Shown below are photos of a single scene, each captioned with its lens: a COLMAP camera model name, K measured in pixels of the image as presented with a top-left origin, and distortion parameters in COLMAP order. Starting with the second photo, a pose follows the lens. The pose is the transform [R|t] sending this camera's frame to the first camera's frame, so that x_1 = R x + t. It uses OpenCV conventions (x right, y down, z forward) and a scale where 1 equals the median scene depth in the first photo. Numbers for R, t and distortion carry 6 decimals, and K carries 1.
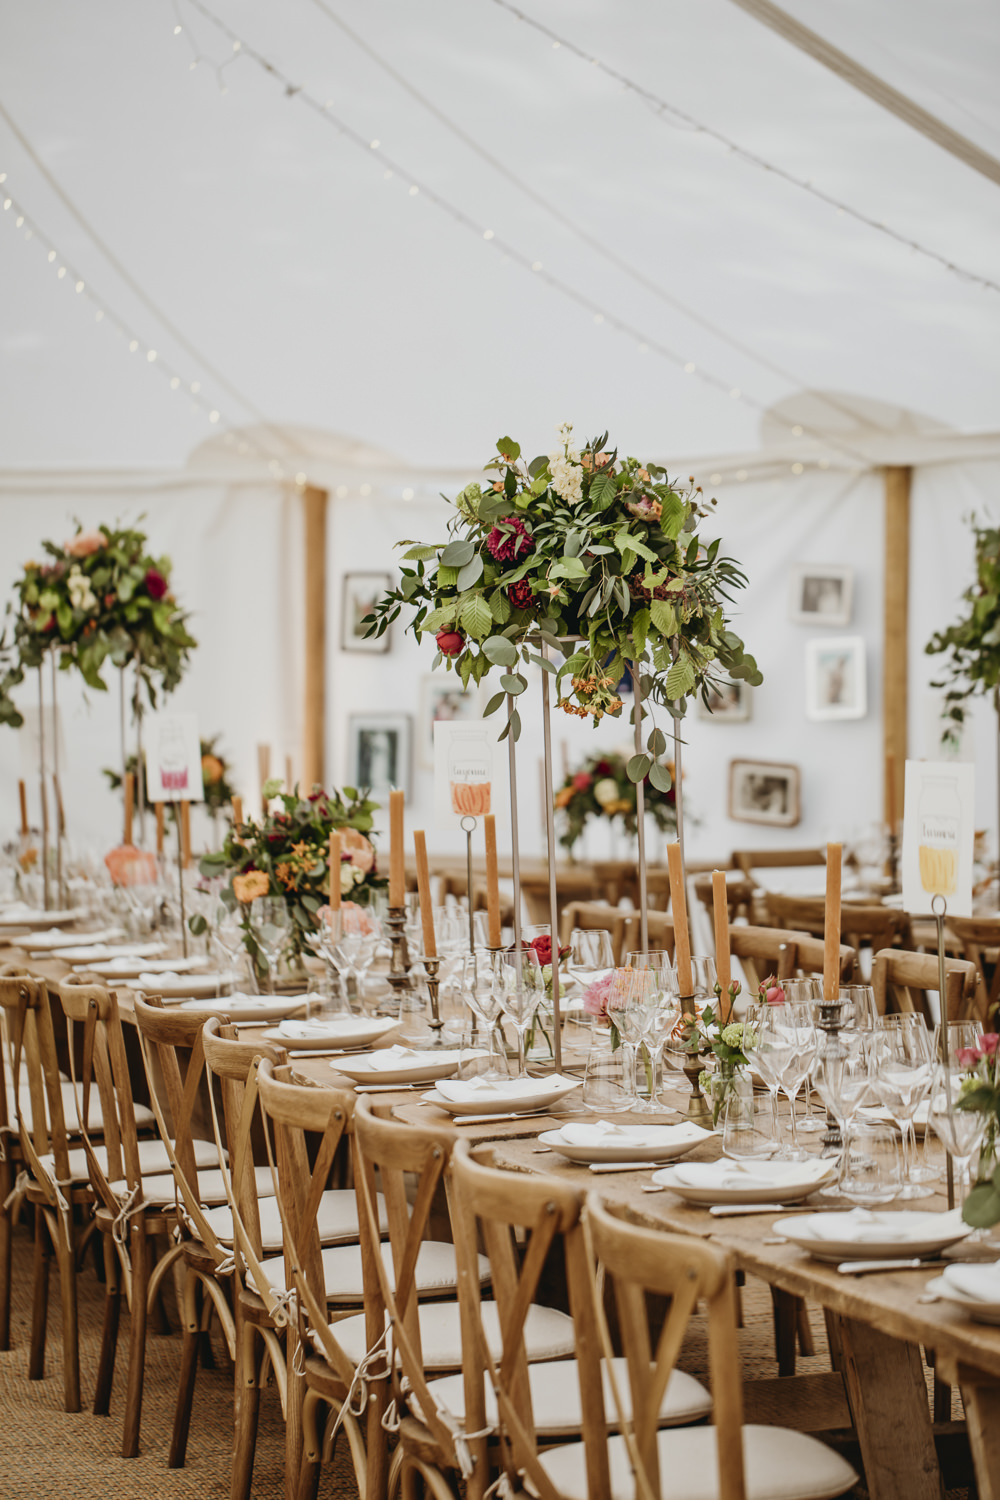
lens RADIAL K [[4918.7, 0, 500.0], [0, 4918.7, 750.0], [0, 0, 1]] dist [-0.000581, 3.654648]
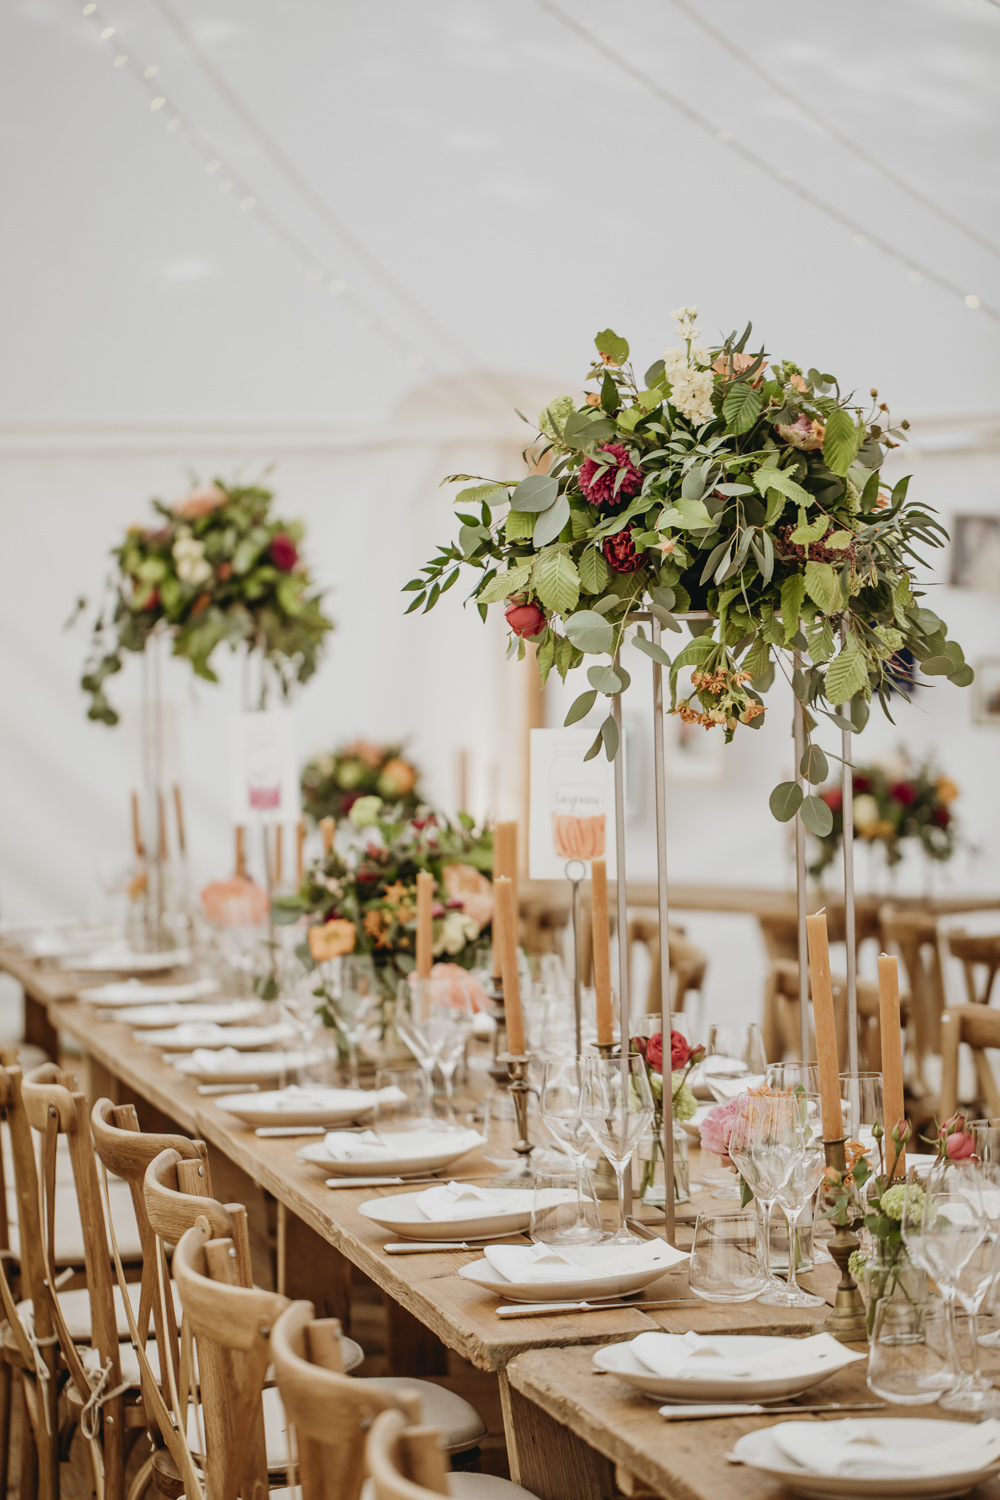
lens RADIAL K [[4620.1, 0, 498.4], [0, 4620.1, 713.1], [0, 0, 1]] dist [0.155519, -0.955987]
pose [[0.995985, 0.012230, -0.088680, 0.045164], [-0.012787, 0.999902, -0.005717, -0.004549], [0.088601, 0.006828, 0.996044, 0.336433]]
